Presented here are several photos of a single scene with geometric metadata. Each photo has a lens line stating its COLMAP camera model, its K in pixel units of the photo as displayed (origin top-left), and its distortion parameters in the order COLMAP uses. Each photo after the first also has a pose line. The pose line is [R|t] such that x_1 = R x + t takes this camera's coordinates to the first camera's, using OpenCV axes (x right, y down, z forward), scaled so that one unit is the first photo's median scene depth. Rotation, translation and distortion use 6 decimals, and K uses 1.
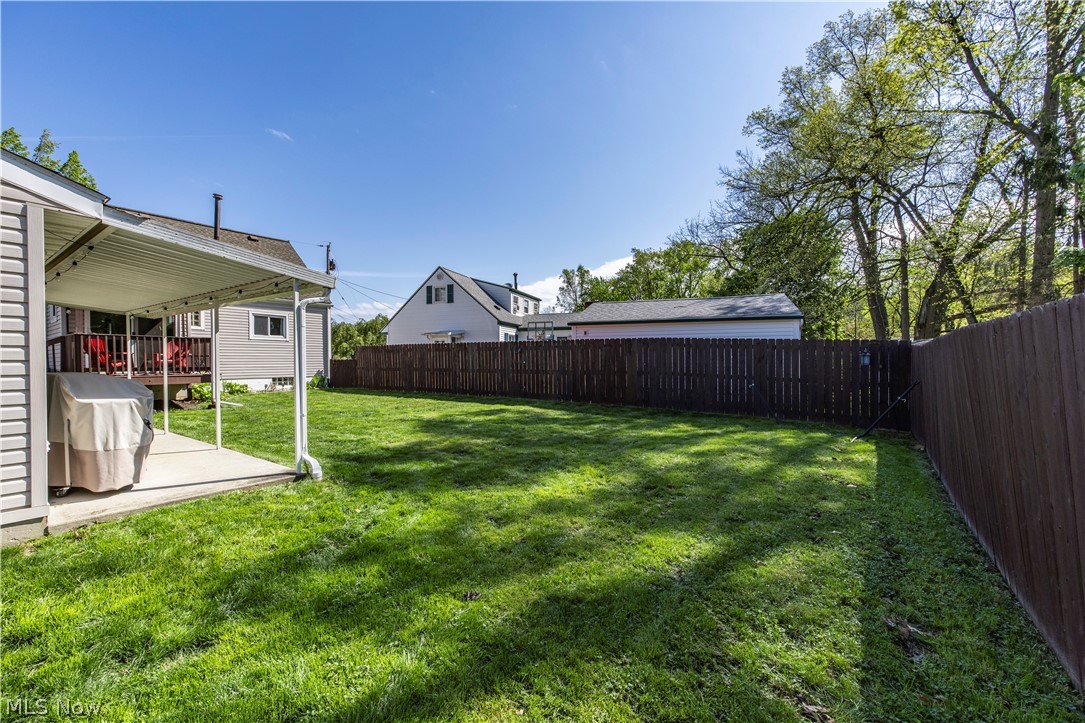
lens RADIAL K [[441.4, 0, 542.5], [0, 441.4, 361.5], [0, 0, 1]] dist [0.000029, 0.000103]
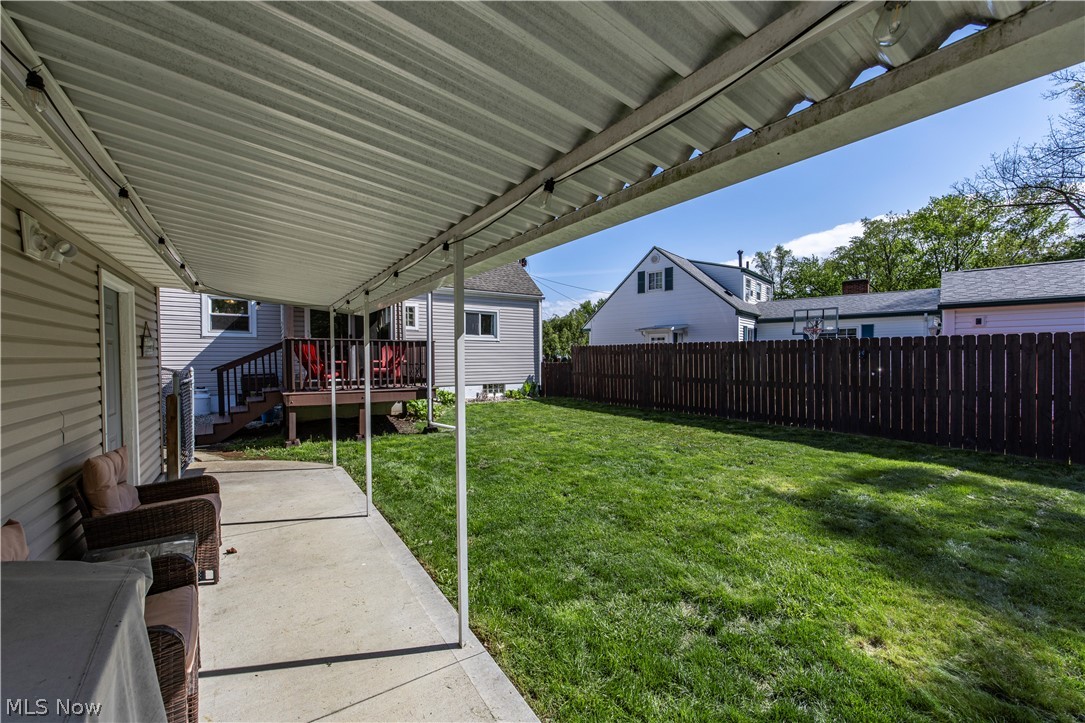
lens RADIAL K [[441.7, 0, 542.5], [0, 441.7, 361.5], [0, 0, 1]] dist [0.003308, 0.000405]
pose [[0.930947, 0.004208, -0.365129, -0.128337], [-0.000169, 0.999938, 0.011091, -0.011705], [0.365154, -0.010264, 0.930891, 0.162245]]
